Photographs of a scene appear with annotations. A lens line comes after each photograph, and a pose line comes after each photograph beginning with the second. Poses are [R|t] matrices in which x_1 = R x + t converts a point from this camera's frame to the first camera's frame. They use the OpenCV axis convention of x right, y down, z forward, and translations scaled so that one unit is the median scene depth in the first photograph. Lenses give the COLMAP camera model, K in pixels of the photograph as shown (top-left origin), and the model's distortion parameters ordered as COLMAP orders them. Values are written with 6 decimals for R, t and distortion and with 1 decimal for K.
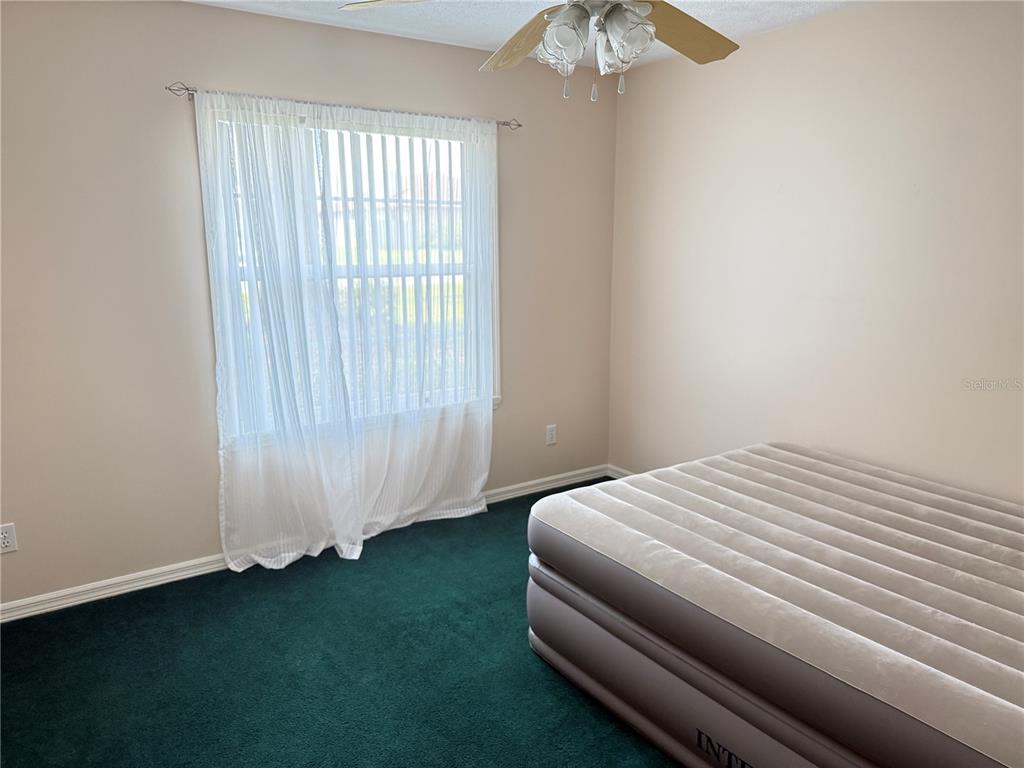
lens RADIAL K [[721.1, 0, 512.0], [0, 721.1, 384.0], [0, 0, 1]] dist [0.053269, -0.056434]
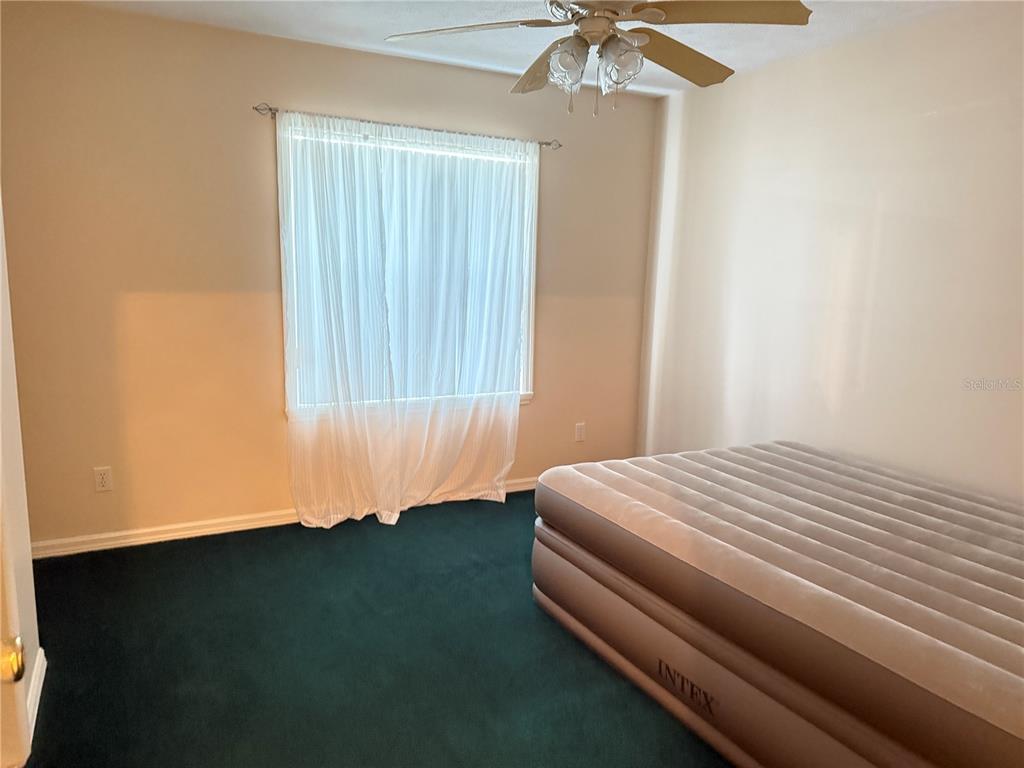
lens RADIAL K [[725.3, 0, 507.2], [0, 725.3, 398.3], [0, 0, 1]] dist [0.096583, -0.130447]
pose [[0.992895, 0.047530, -0.109084, 0.094638], [-0.050461, 0.998431, -0.024261, 0.079340], [0.107760, 0.029594, 0.993736, -0.143758]]
